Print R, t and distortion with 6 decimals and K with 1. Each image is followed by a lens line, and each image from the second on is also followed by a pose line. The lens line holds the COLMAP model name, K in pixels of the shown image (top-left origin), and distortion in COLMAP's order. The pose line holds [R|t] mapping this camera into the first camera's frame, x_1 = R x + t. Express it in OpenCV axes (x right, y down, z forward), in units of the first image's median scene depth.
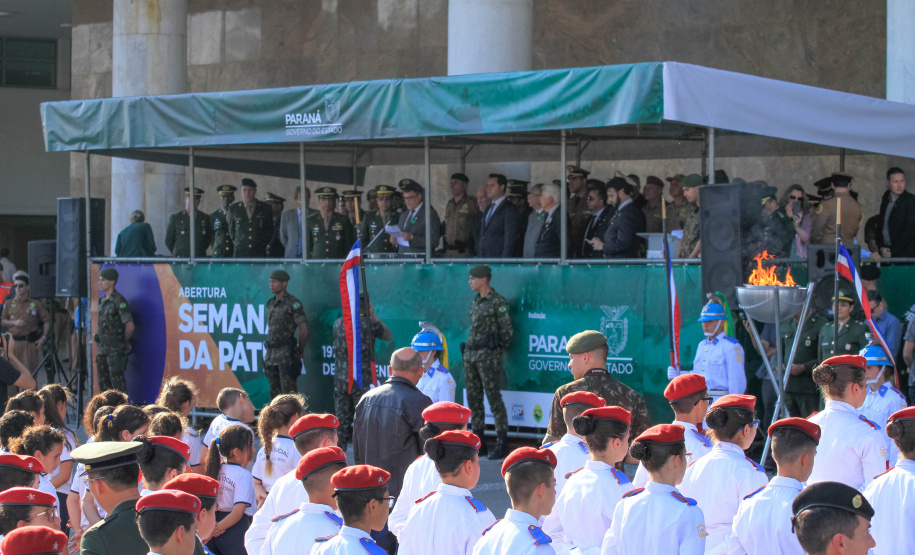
lens RADIAL K [[3031.0, 0, 457.5], [0, 3031.0, 277.5], [0, 0, 1]] dist [-0.166757, -1.524769]
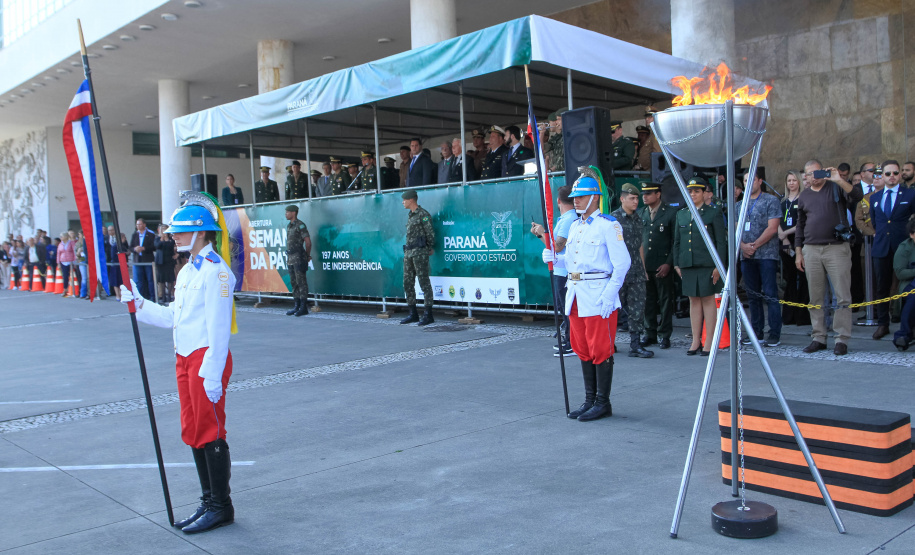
lens RADIAL K [[907.6, 0, 454.3], [0, 907.6, 248.8], [0, 0, 1]] dist [-0.065266, 0.034636]
pose [[0.999034, -0.038853, -0.020533, 0.033406], [0.039088, 0.999173, 0.011157, 0.017987], [0.020082, -0.011948, 0.999727, 0.513367]]
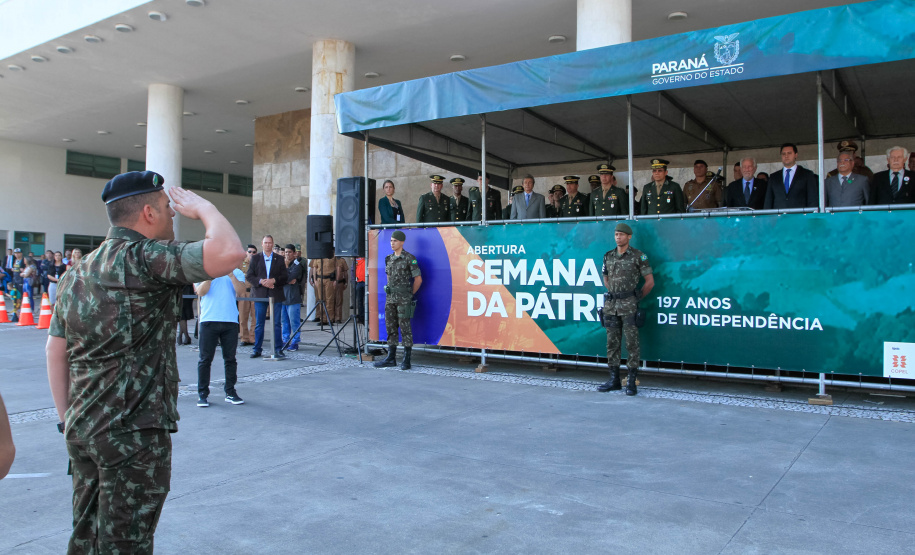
lens RADIAL K [[724.8, 0, 469.3], [0, 724.8, 267.7], [0, 0, 1]] dist [-0.090607, 0.053064]
pose [[0.969619, 0.007825, 0.244494, -0.164751], [-0.004650, 0.999897, -0.013559, 0.015829], [-0.244575, 0.012010, 0.969556, 0.752647]]
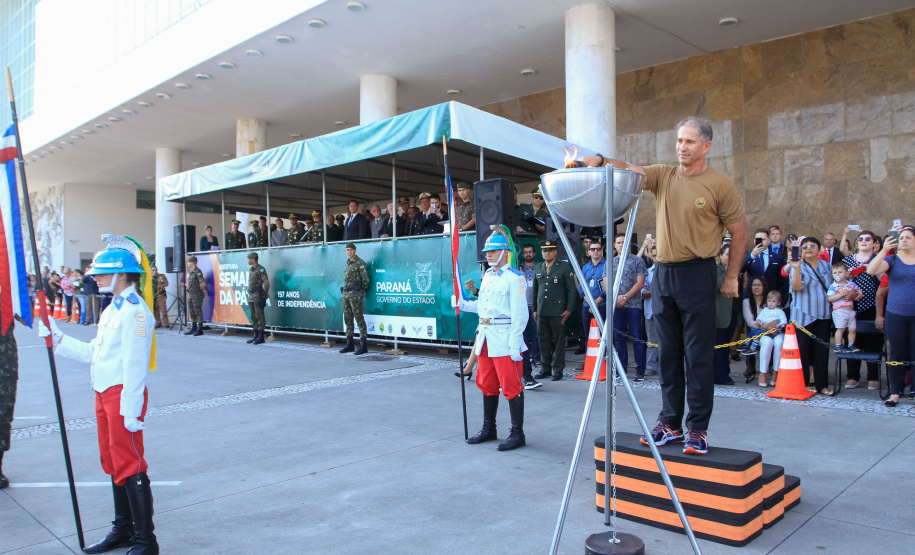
lens RADIAL K [[705.1, 0, 457.5], [0, 705.1, 277.5], [0, 0, 1]] dist [-0.086169, 0.051951]
pose [[0.997846, -0.011590, 0.064569, 0.039486], [0.012048, 0.999905, -0.006720, 0.017597], [-0.064485, 0.007483, 0.997891, 0.534441]]
